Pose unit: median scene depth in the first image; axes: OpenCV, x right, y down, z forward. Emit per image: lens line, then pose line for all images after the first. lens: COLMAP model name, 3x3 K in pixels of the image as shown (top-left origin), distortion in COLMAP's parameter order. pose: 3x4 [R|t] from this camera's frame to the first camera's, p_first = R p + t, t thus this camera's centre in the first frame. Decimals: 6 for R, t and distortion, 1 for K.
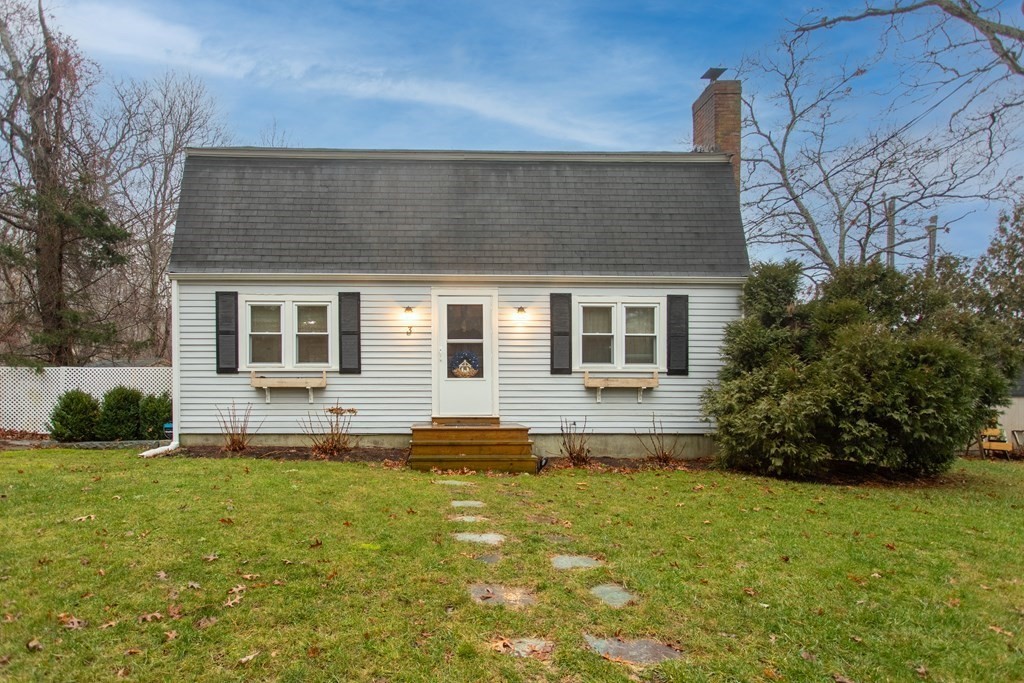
lens RADIAL K [[493.9, 0, 502.4], [0, 493.9, 398.2], [0, 0, 1]] dist [0.003674, 0.001427]
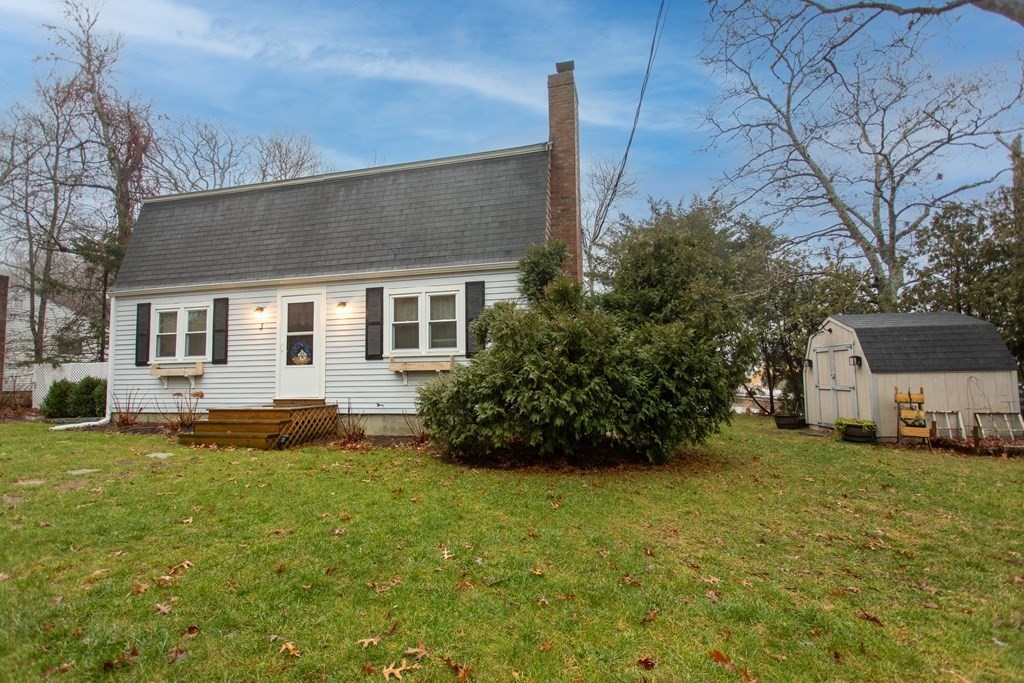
lens RADIAL K [[493.9, 0, 508.3], [0, 493.9, 337.7], [0, 0, 1]] dist [0.003674, 0.001427]
pose [[0.959791, -0.037225, -0.278238, 0.714316], [0.014273, 0.996358, -0.084064, -0.000766], [0.280354, 0.076713, 0.956827, 0.021068]]
